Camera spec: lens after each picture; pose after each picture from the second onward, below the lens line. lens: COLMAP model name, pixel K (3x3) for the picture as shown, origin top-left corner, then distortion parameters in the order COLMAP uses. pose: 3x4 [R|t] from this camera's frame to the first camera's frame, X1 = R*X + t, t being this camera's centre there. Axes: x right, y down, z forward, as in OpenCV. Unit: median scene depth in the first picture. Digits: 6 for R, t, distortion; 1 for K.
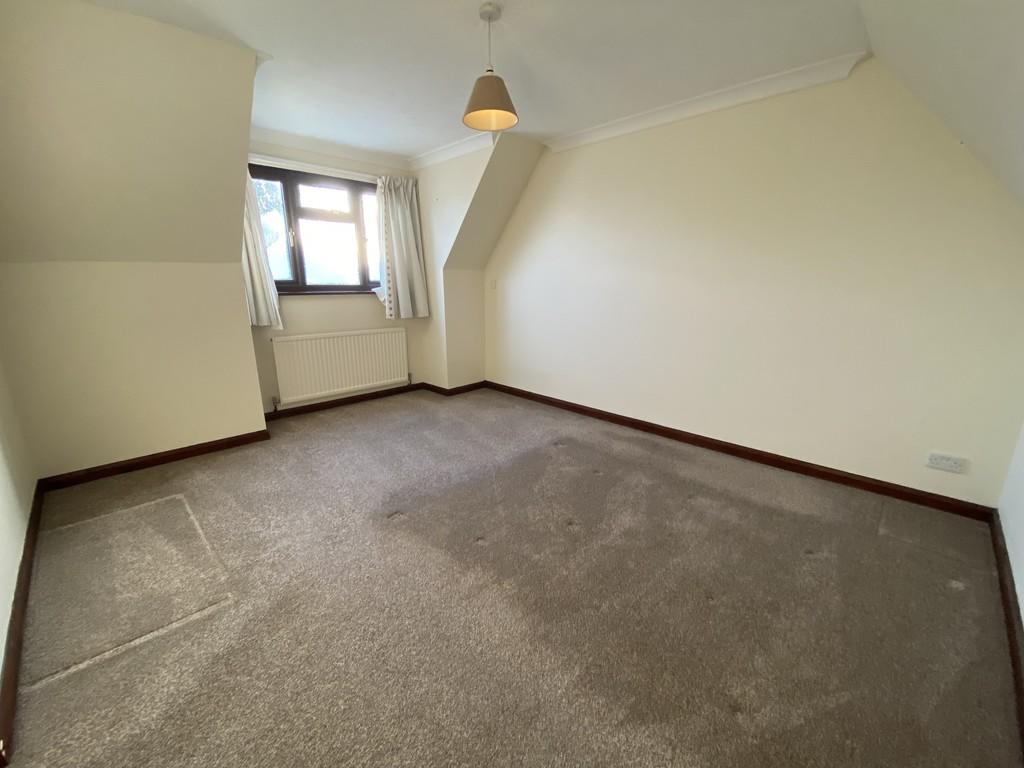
lens RADIAL K [[419.3, 0, 512.0], [0, 419.3, 384.0], [0, 0, 1]] dist [-0.000908, -0.000256]
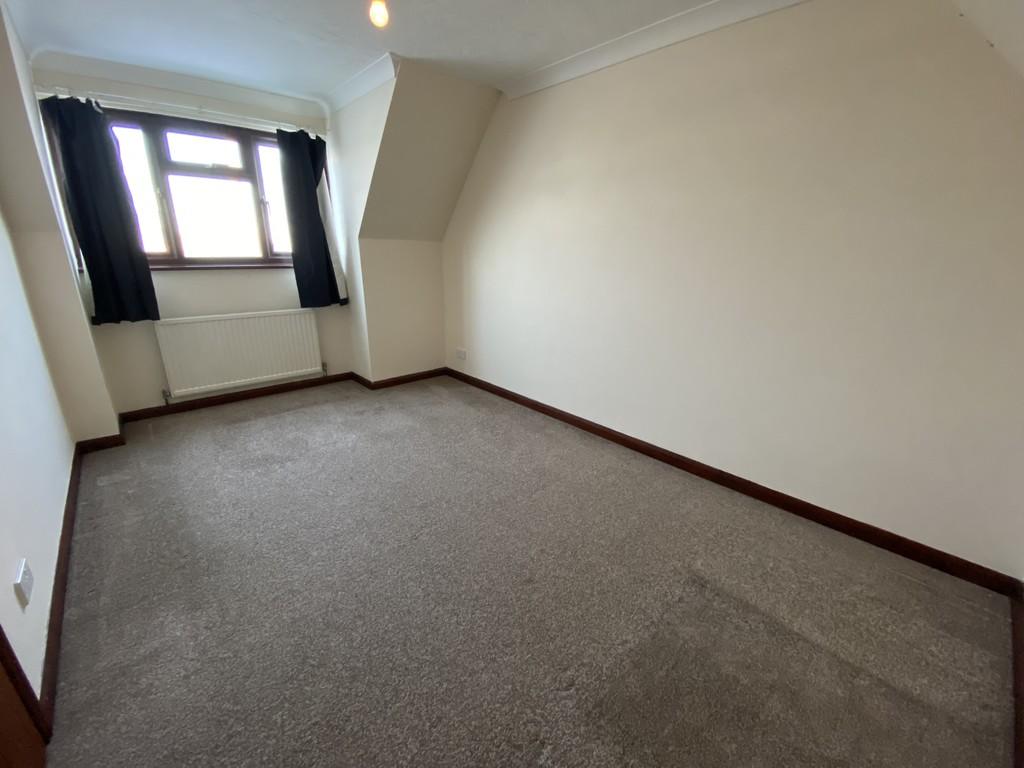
lens RADIAL K [[419.3, 0, 512.0], [0, 419.3, 384.0], [0, 0, 1]] dist [-0.000908, -0.000256]
pose [[0.999601, 0.016582, -0.022872, 0.165589], [-0.015222, 0.998178, 0.058386, -0.040011], [0.023799, -0.058014, 0.998032, 0.160316]]
